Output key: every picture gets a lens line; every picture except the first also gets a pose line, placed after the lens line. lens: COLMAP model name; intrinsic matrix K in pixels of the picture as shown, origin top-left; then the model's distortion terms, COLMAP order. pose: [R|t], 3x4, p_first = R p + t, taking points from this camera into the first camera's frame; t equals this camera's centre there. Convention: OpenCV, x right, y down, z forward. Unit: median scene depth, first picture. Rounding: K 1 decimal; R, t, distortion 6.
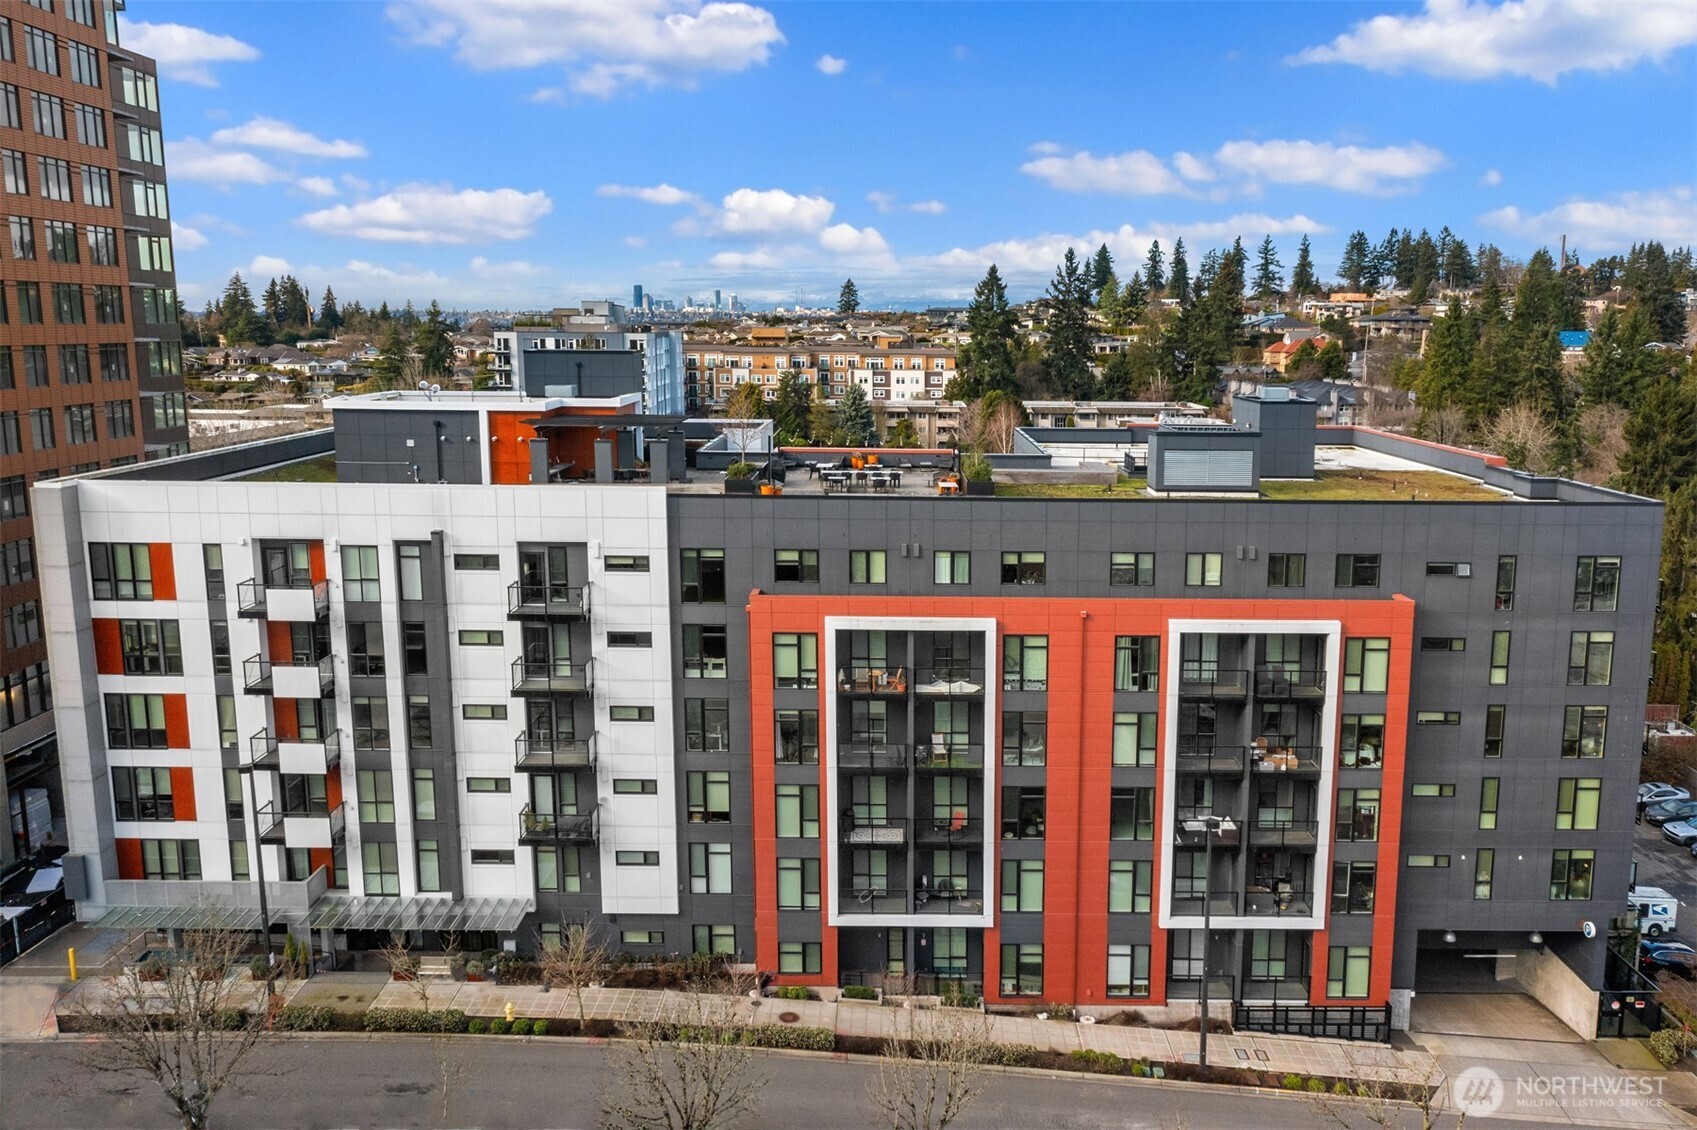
lens RADIAL K [[1335.9, 0, 878.3], [0, 1335.9, 551.6], [0, 0, 1]] dist [-0.009954, 0.016000]
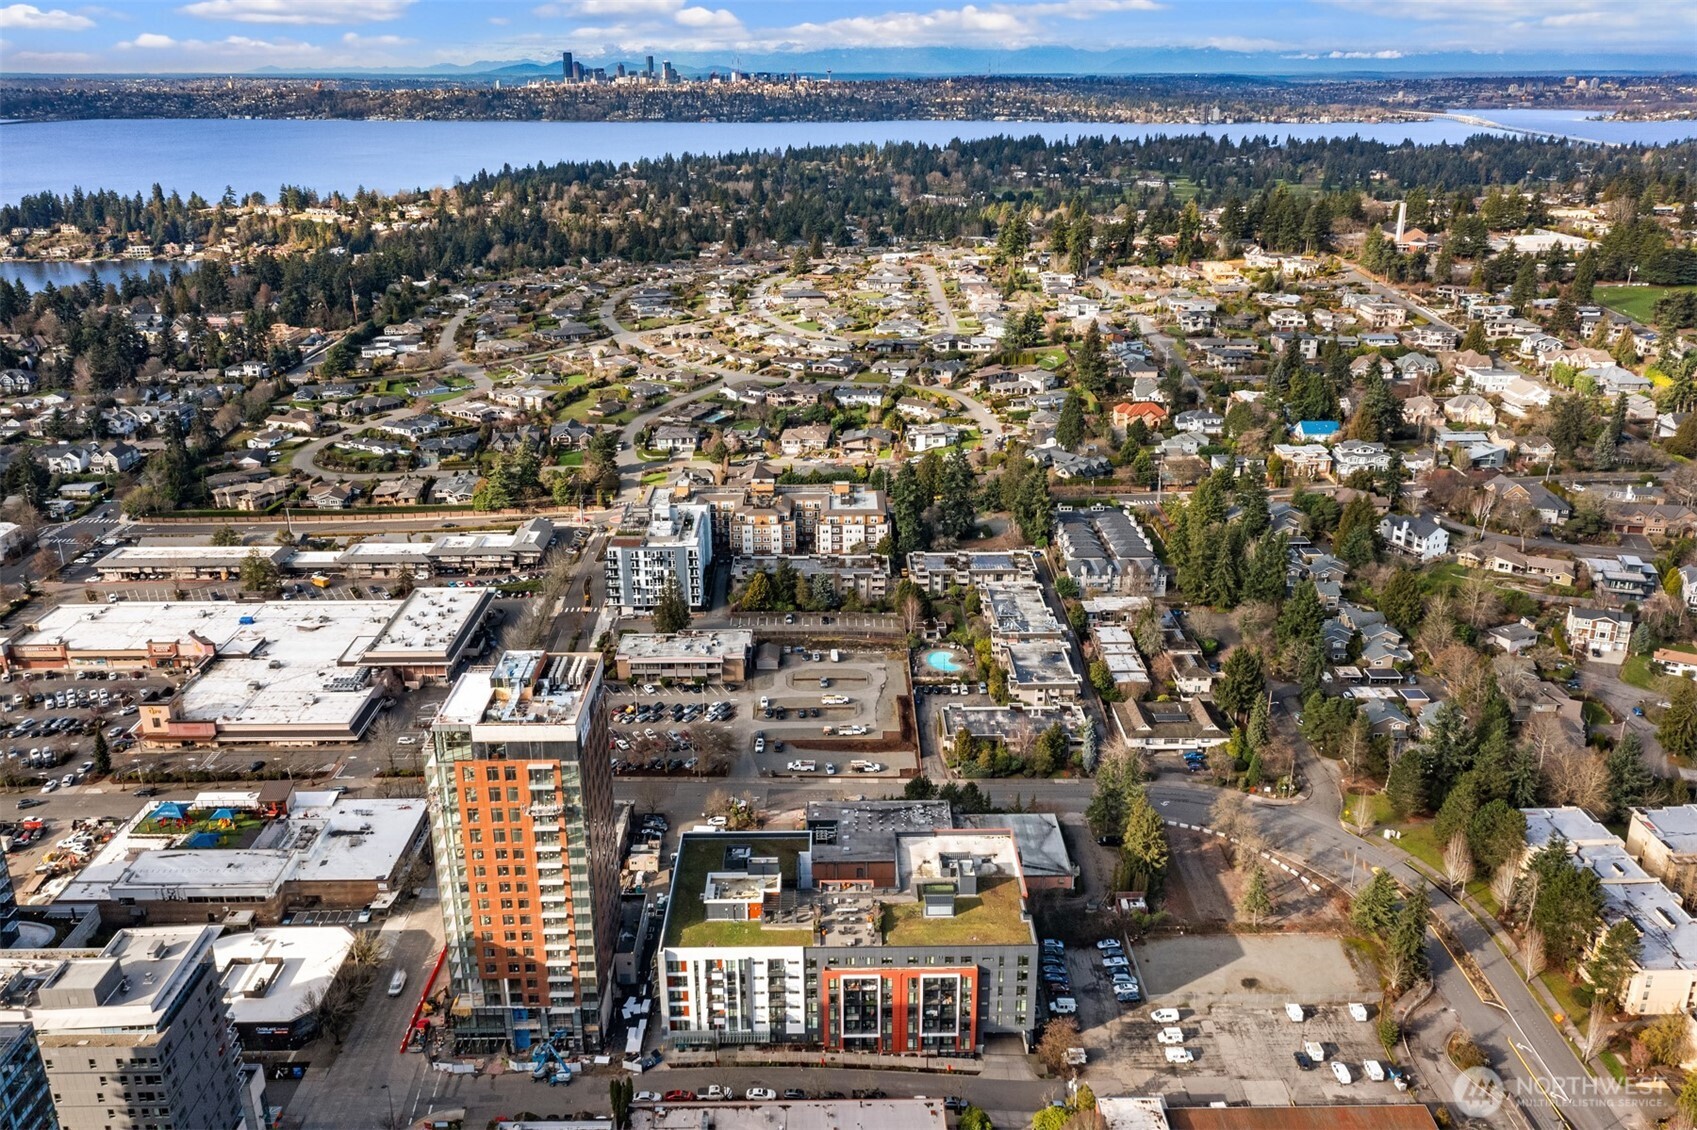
lens RADIAL K [[1335.9, 0, 857.1], [0, 1335.9, 591.8], [0, 0, 1]] dist [-0.009954, 0.016000]
pose [[0.999582, -0.008339, 0.027682, -0.090511], [0.002388, 0.978040, 0.208406, -1.937682], [-0.028812, -0.208253, 0.977651, -2.779160]]
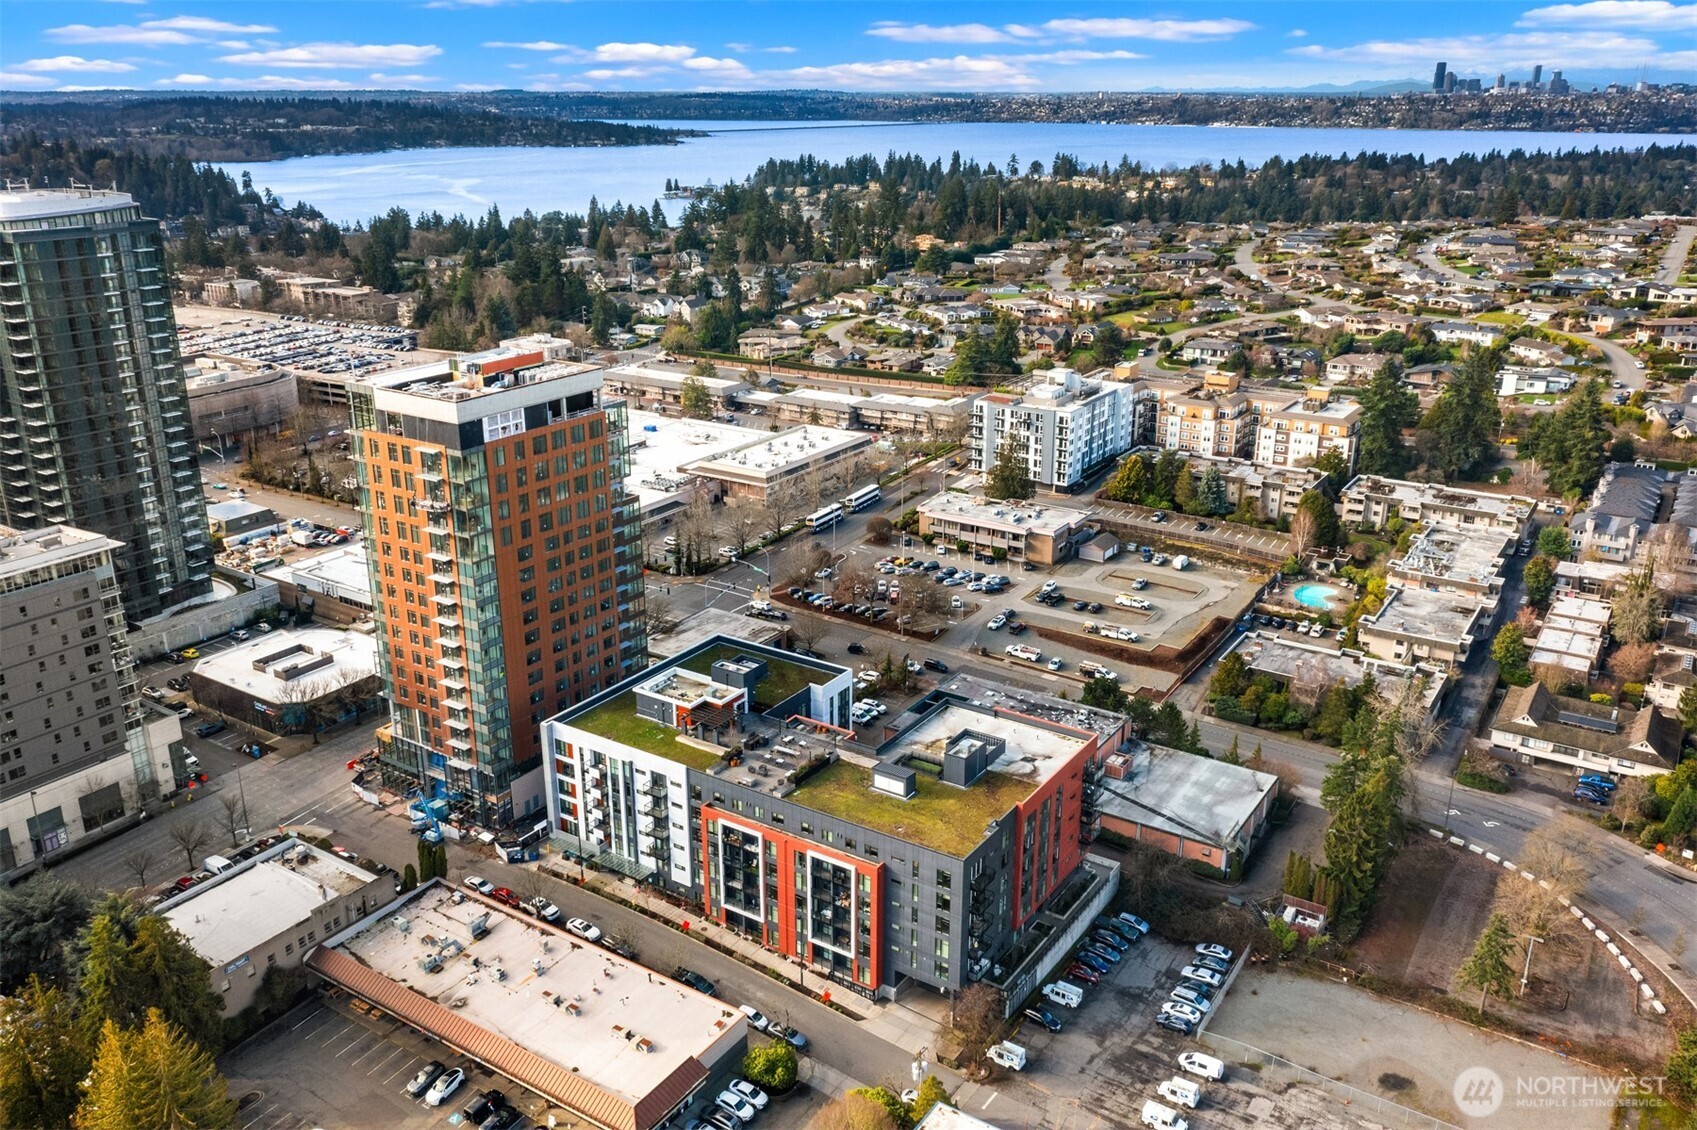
lens RADIAL K [[1335.9, 0, 861.7], [0, 1335.9, 571.2], [0, 0, 1]] dist [-0.009954, 0.016000]
pose [[0.839474, 0.180320, -0.512609, 1.669931], [-0.086191, 0.975580, 0.202028, -1.129165], [0.536521, -0.125415, 0.834516, -1.321944]]
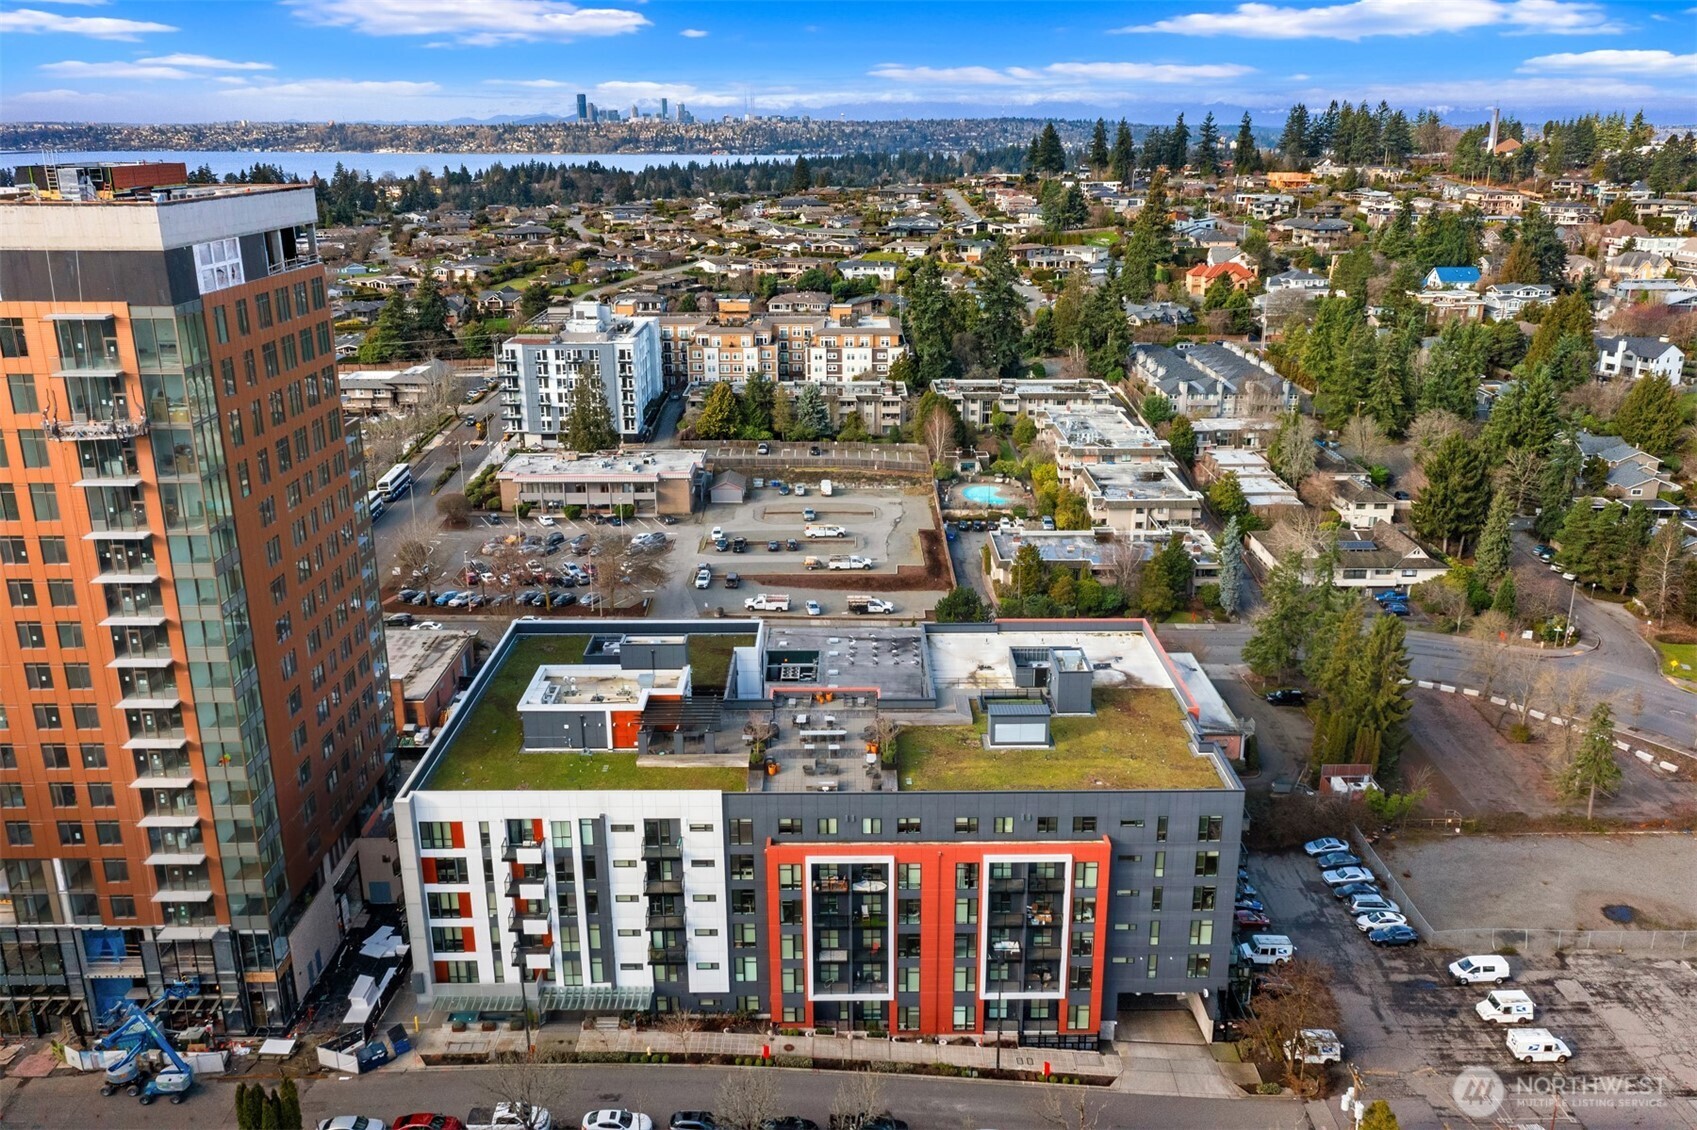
lens RADIAL K [[1335.9, 0, 853.9], [0, 1335.9, 569.3], [0, 0, 1]] dist [-0.009954, 0.016000]
pose [[0.999857, -0.008114, 0.014805, 0.004643], [0.005760, 0.988267, 0.152626, -0.617208], [-0.015870, -0.152519, 0.988173, -0.797126]]
